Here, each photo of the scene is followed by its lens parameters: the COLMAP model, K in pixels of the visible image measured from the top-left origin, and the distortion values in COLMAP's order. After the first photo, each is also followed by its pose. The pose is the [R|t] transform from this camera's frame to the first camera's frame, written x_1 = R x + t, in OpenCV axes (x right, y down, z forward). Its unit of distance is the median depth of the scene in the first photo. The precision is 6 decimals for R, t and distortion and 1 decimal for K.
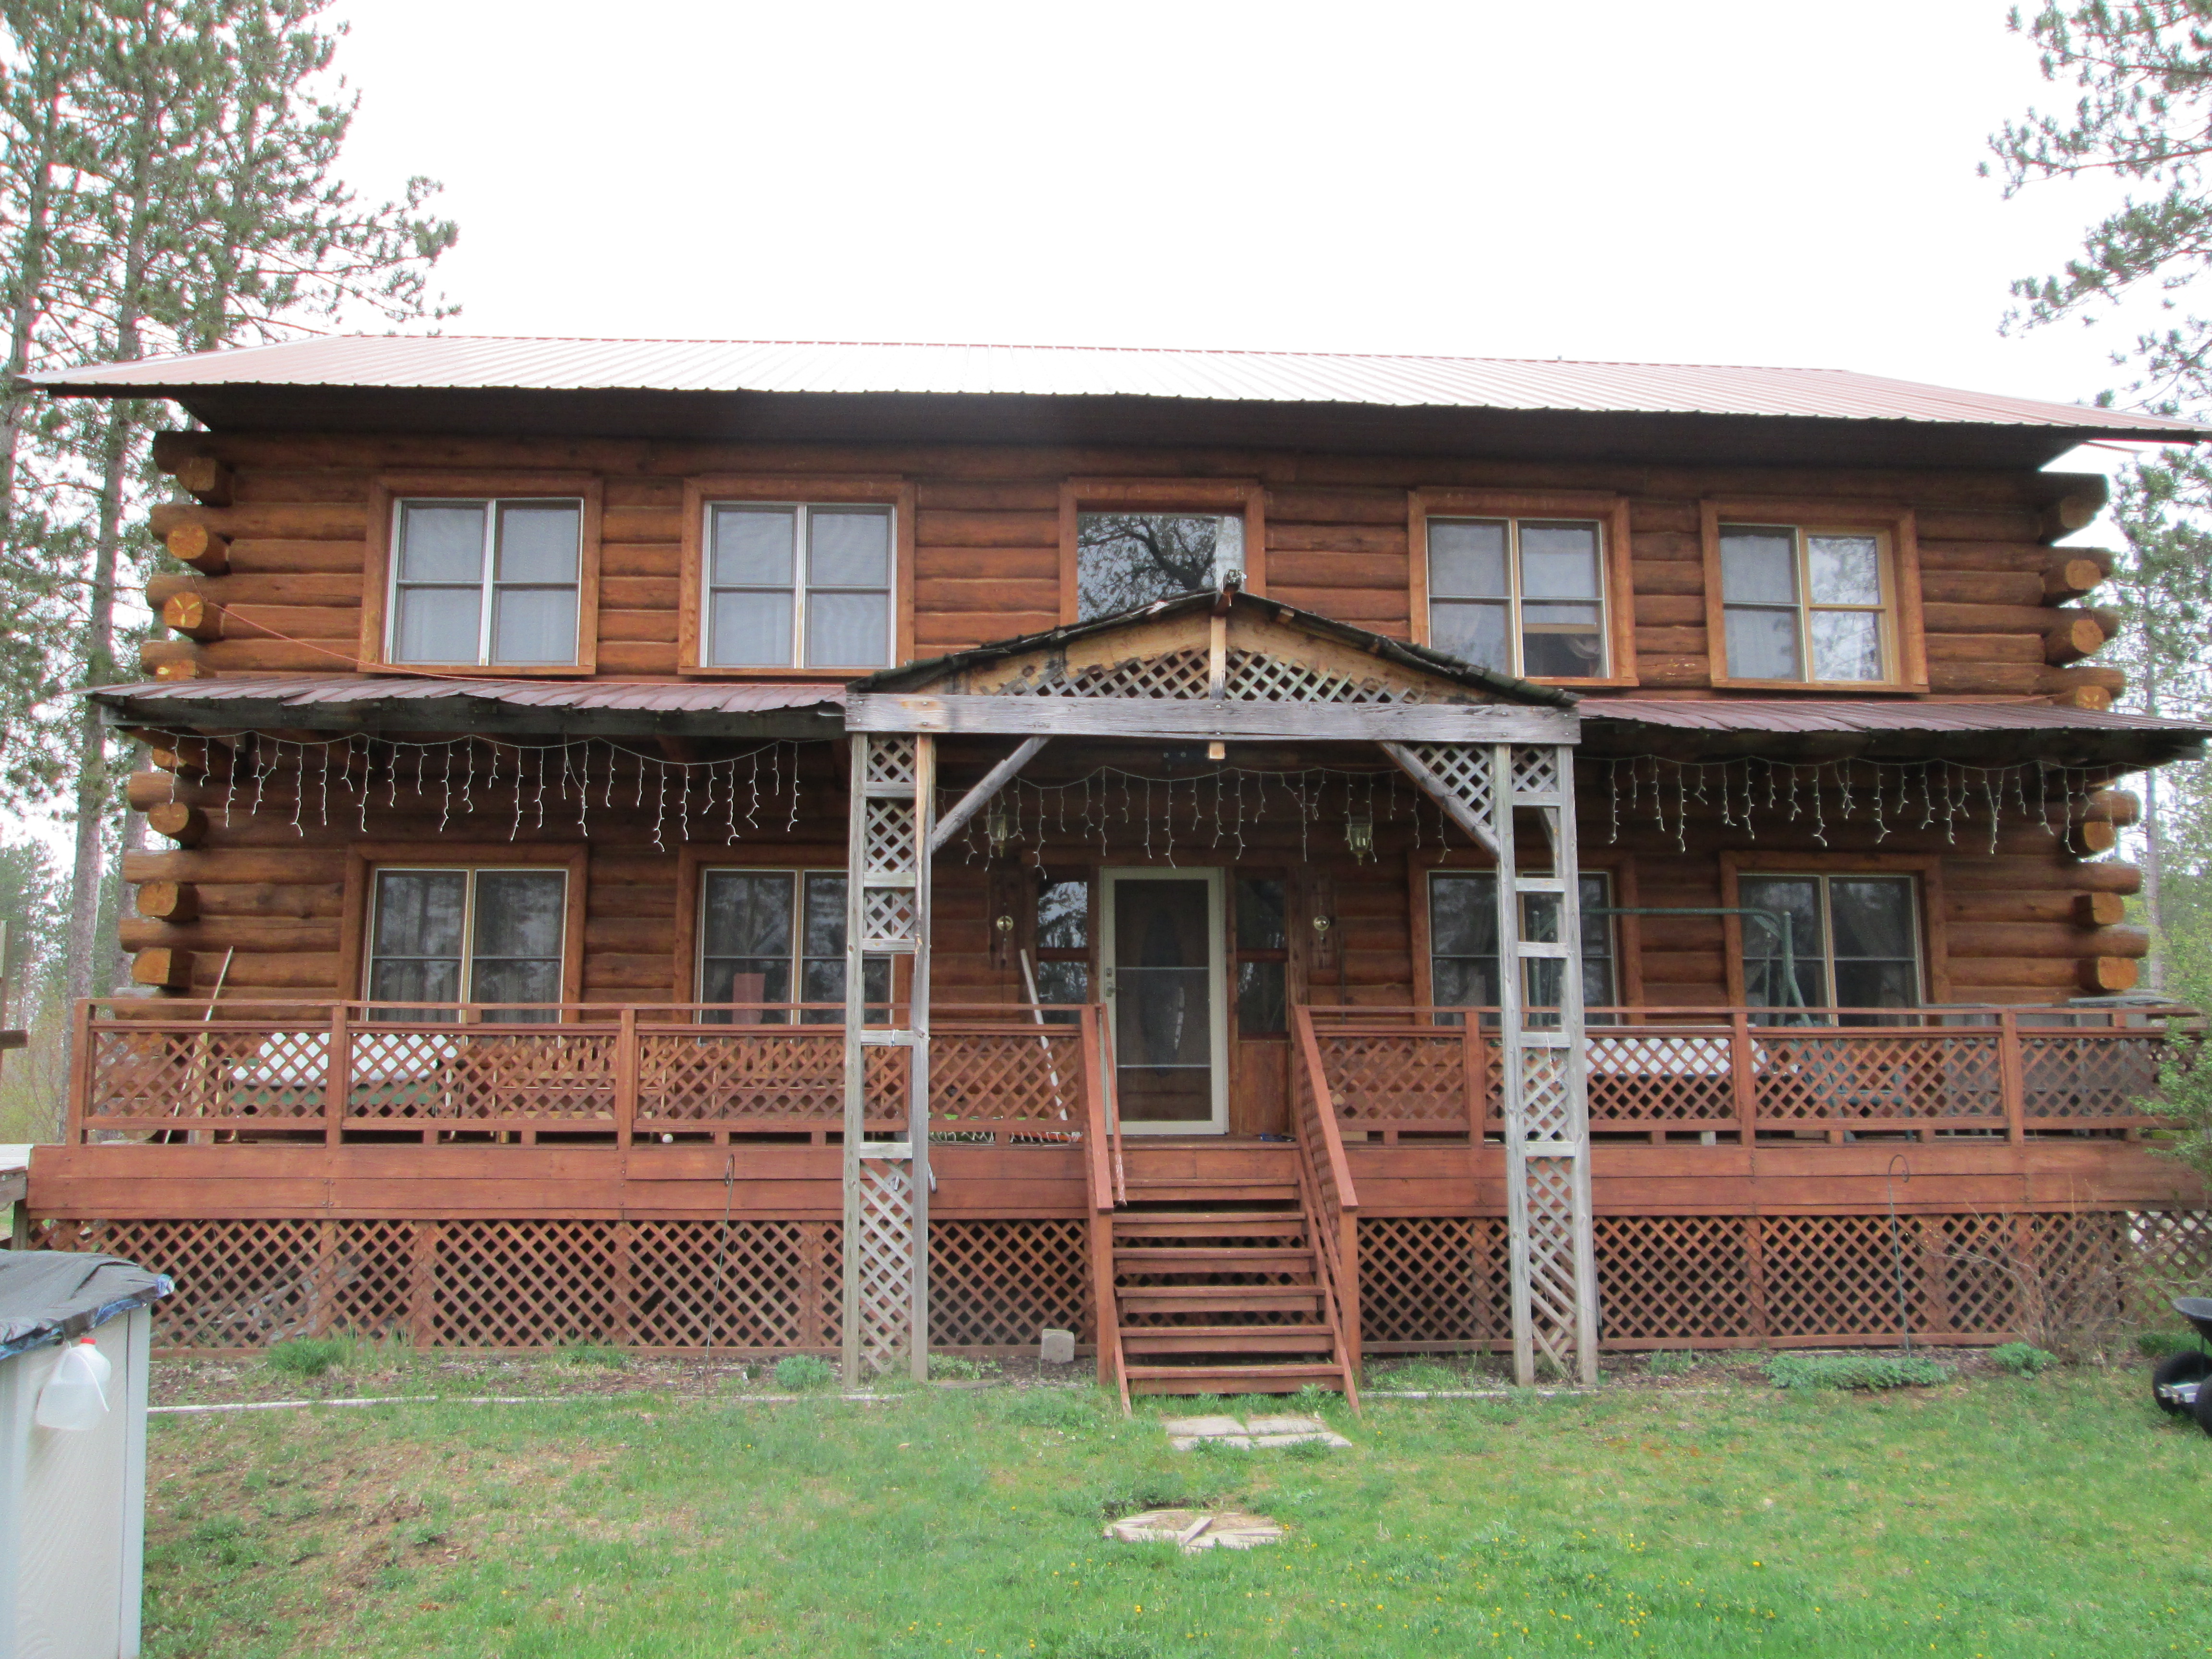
lens RADIAL K [[1839.2, 0, 1106.0], [0, 1839.2, 829.5], [0, 0, 1]] dist [-0.039583, 0.021958]
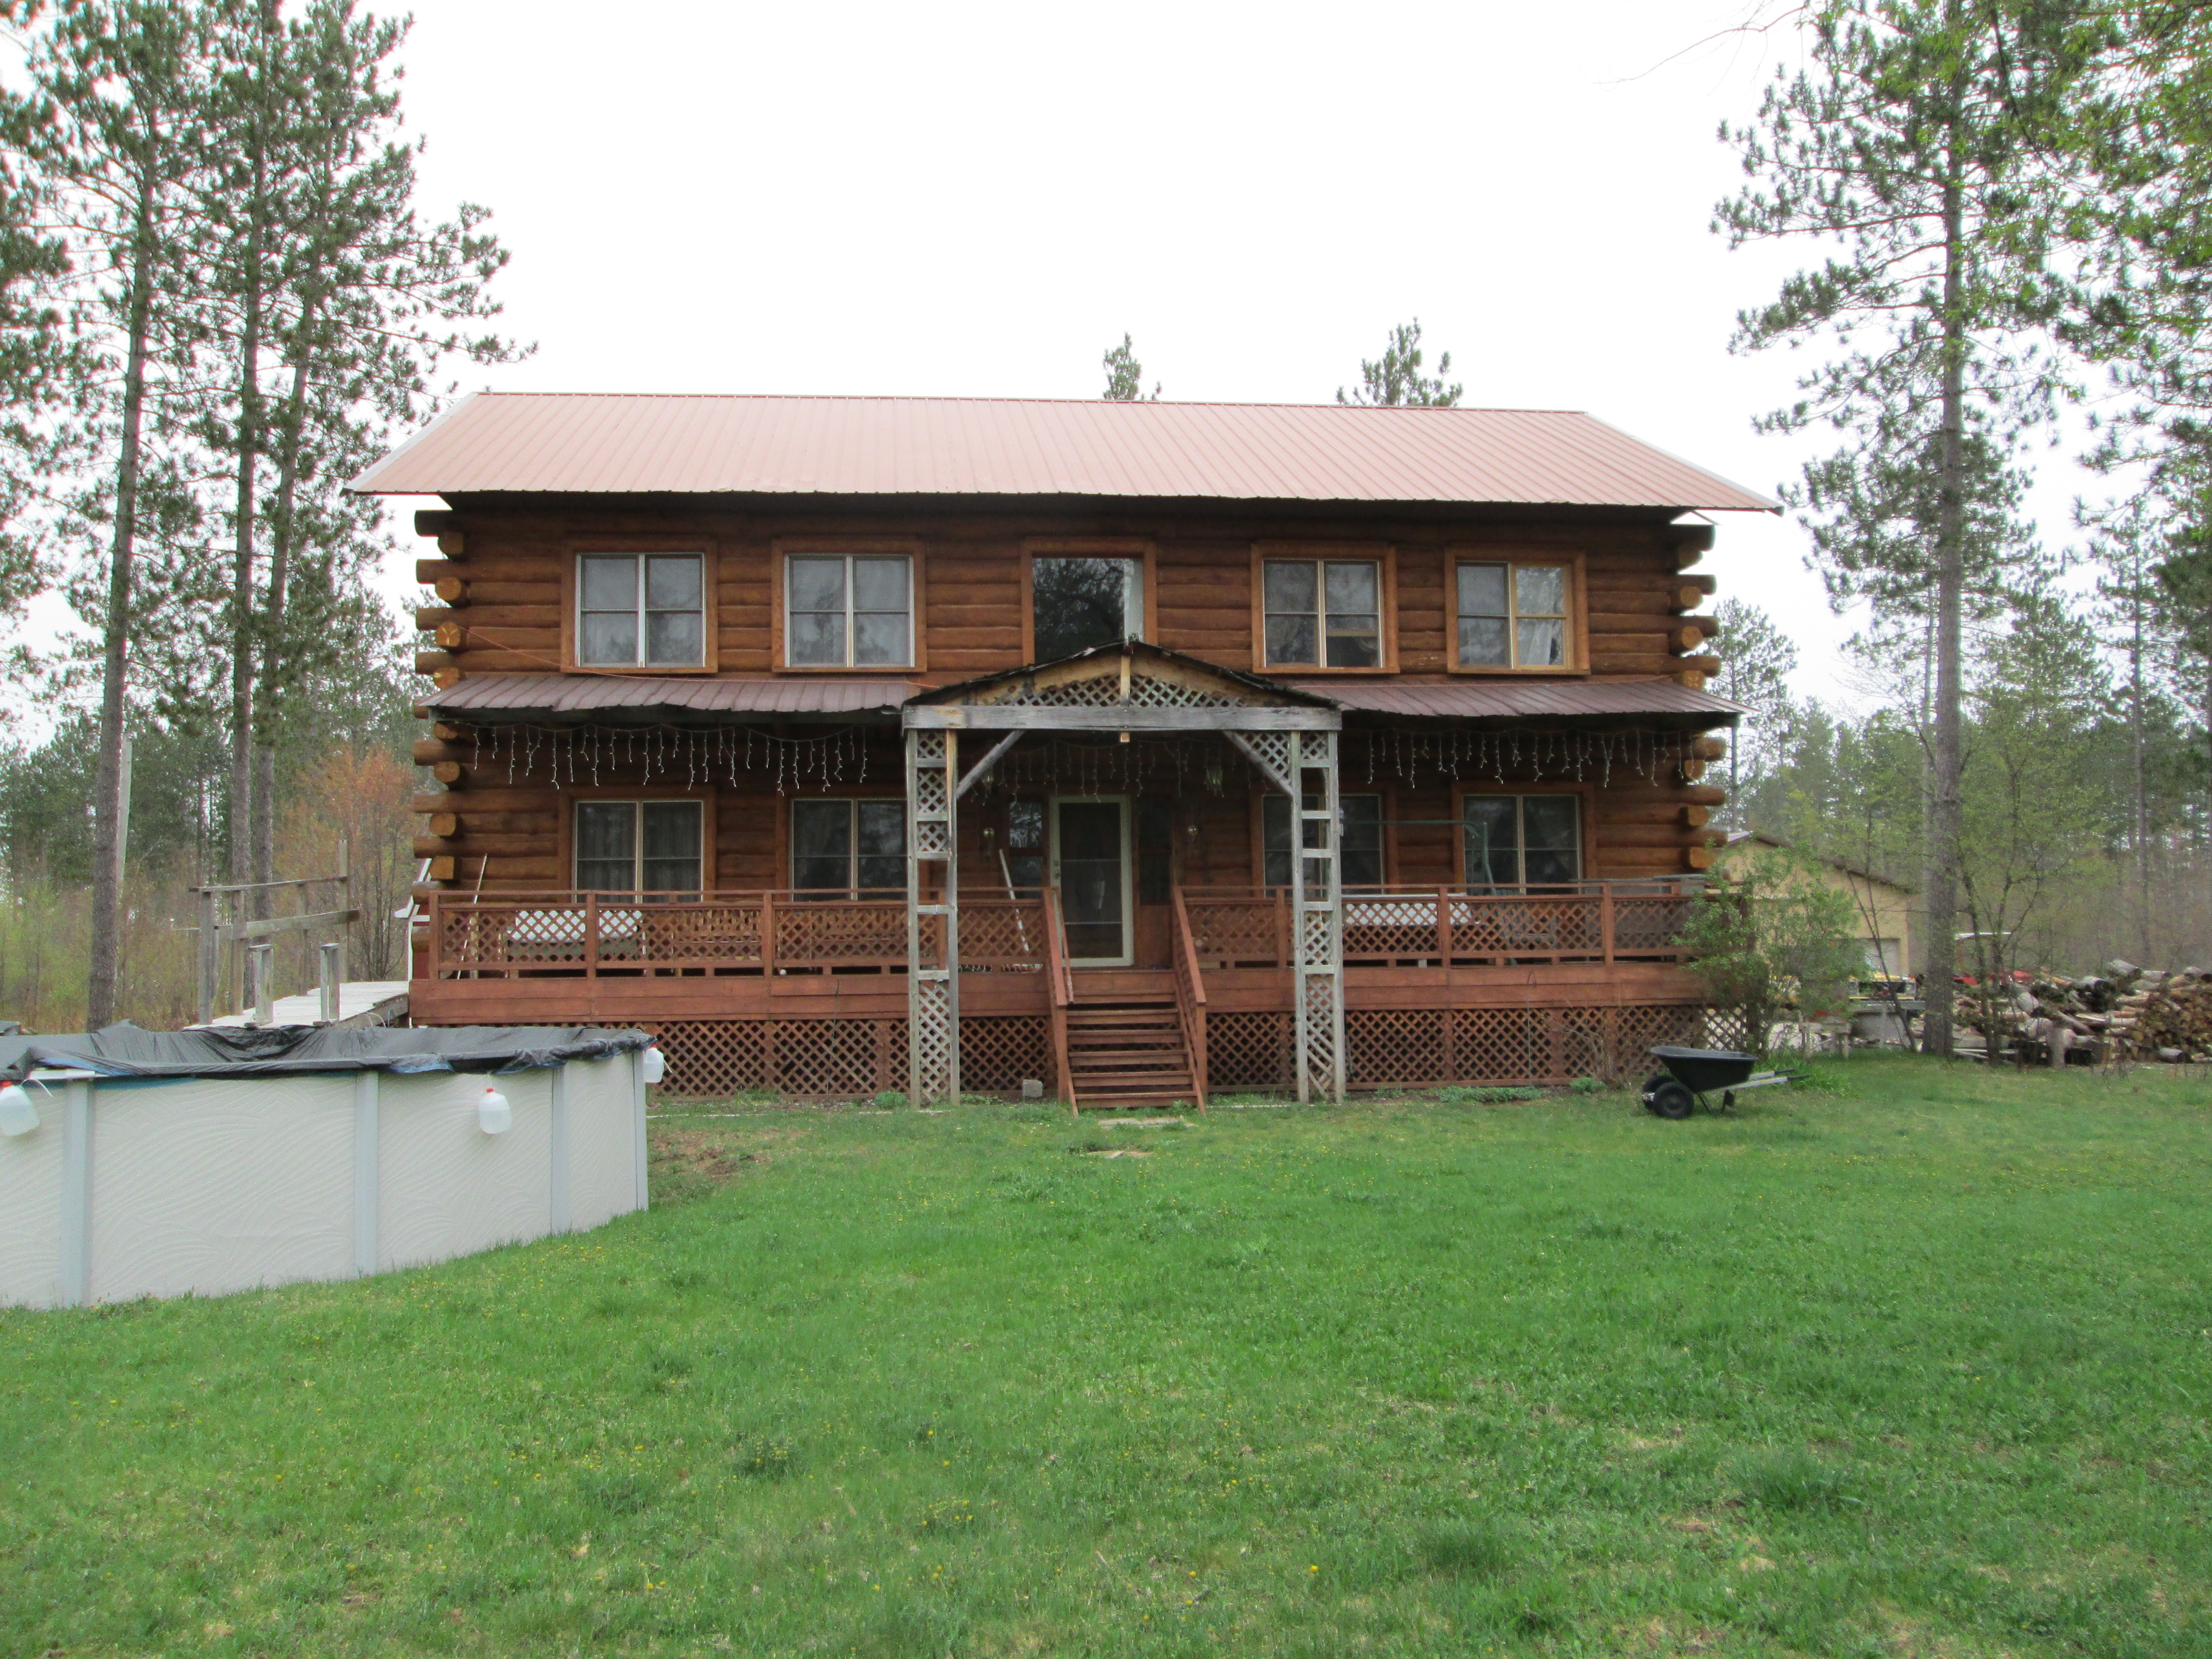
lens RADIAL K [[1839.2, 0, 1106.0], [0, 1839.2, 829.5], [0, 0, 1]] dist [-0.039583, 0.021958]
pose [[0.998730, -0.008878, 0.049602, -0.039750], [0.004821, 0.996676, 0.081323, -0.092764], [-0.050159, -0.080980, 0.995453, -0.658432]]
